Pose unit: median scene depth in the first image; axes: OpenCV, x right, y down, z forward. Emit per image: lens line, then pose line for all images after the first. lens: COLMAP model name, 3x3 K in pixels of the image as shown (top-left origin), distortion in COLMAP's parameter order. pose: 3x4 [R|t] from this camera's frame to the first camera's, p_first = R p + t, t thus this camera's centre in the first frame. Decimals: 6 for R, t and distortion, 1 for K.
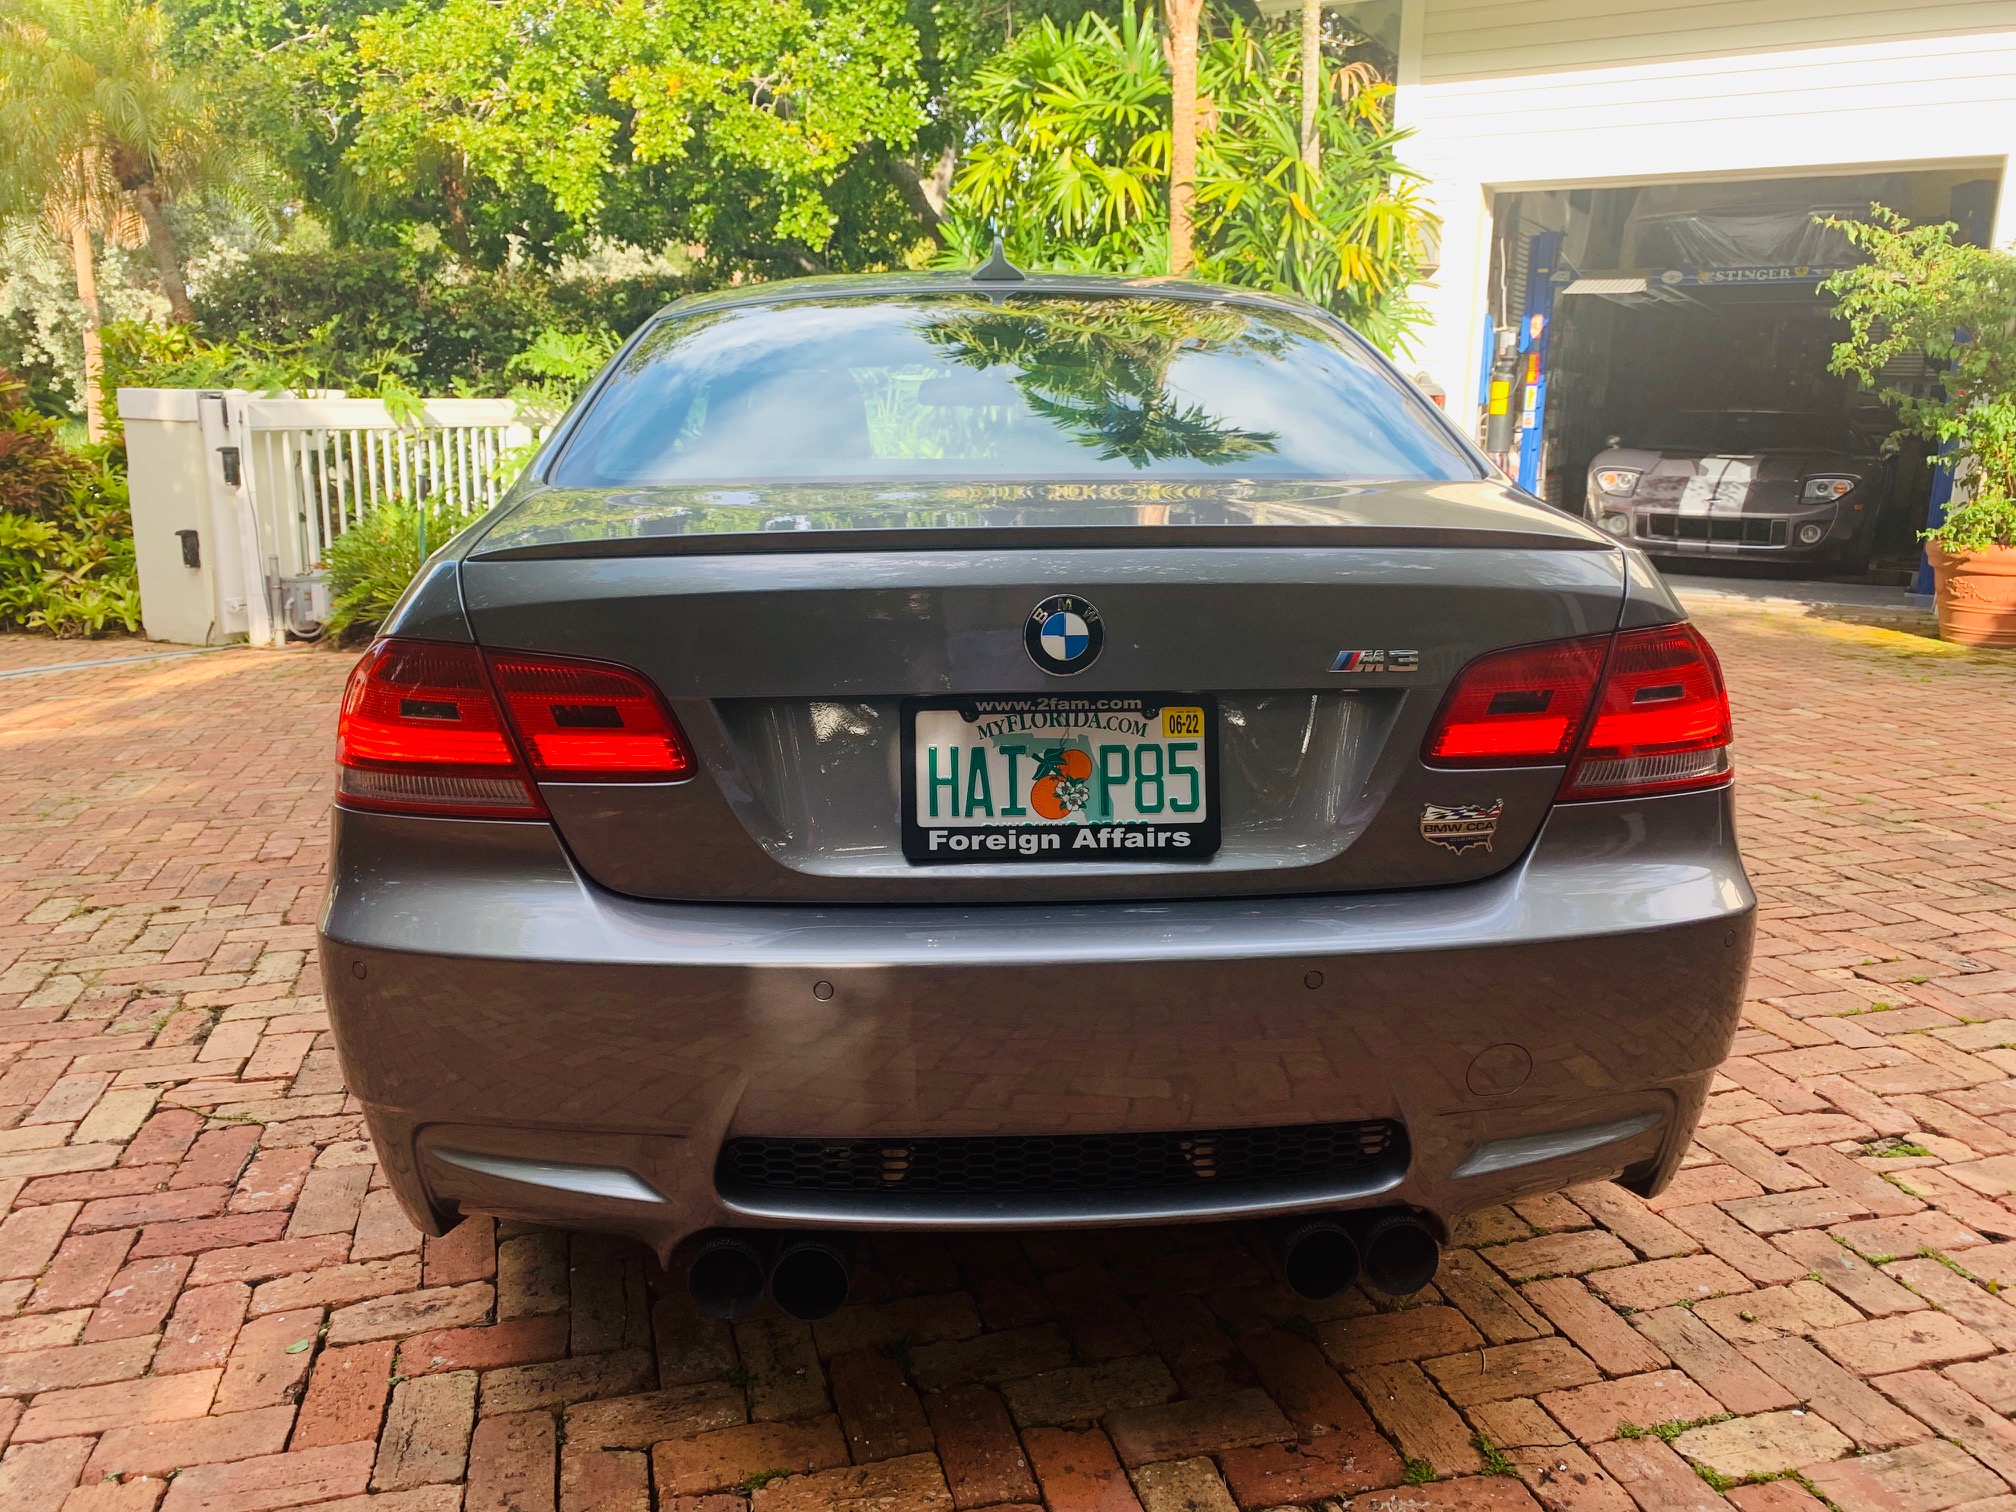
lens RADIAL K [[1543.3, 0, 1008.0], [0, 1543.3, 756.0], [0, 0, 1]] dist [-0.046821, 0.007075]
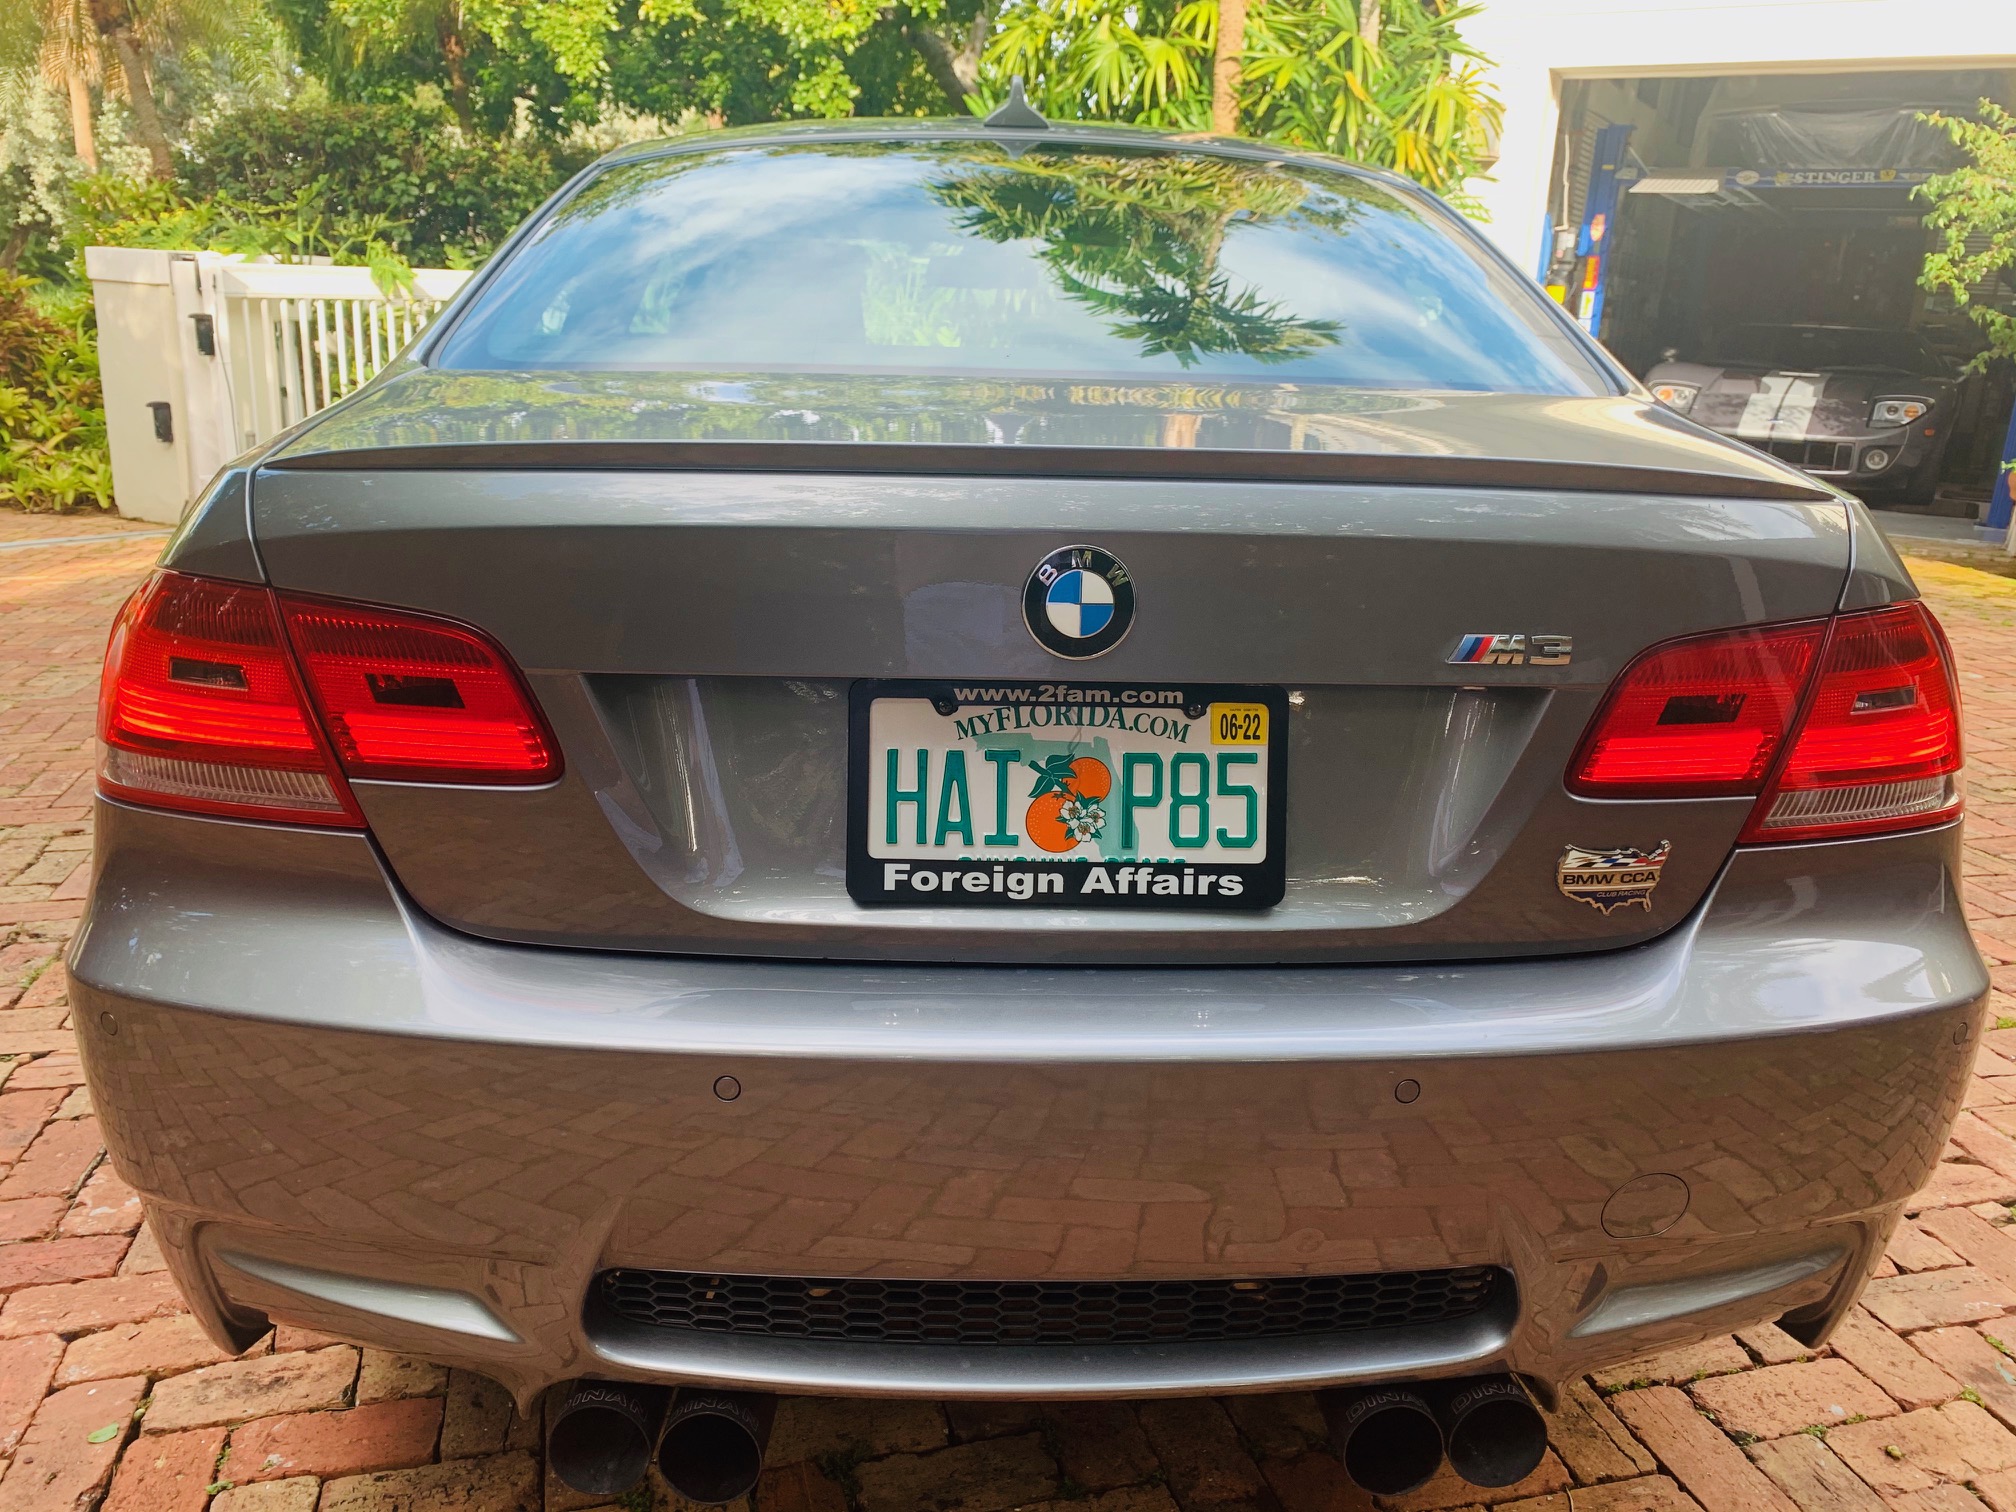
lens RADIAL K [[1543.6, 0, 1008.0], [0, 1543.6, 756.0], [0, 0, 1]] dist [-0.034061, 0.006284]
pose [[0.999415, 0.033268, -0.007885, 0.004209], [-0.032682, 0.997316, 0.065519, -0.019378], [0.010044, -0.065223, 0.997820, 0.104678]]
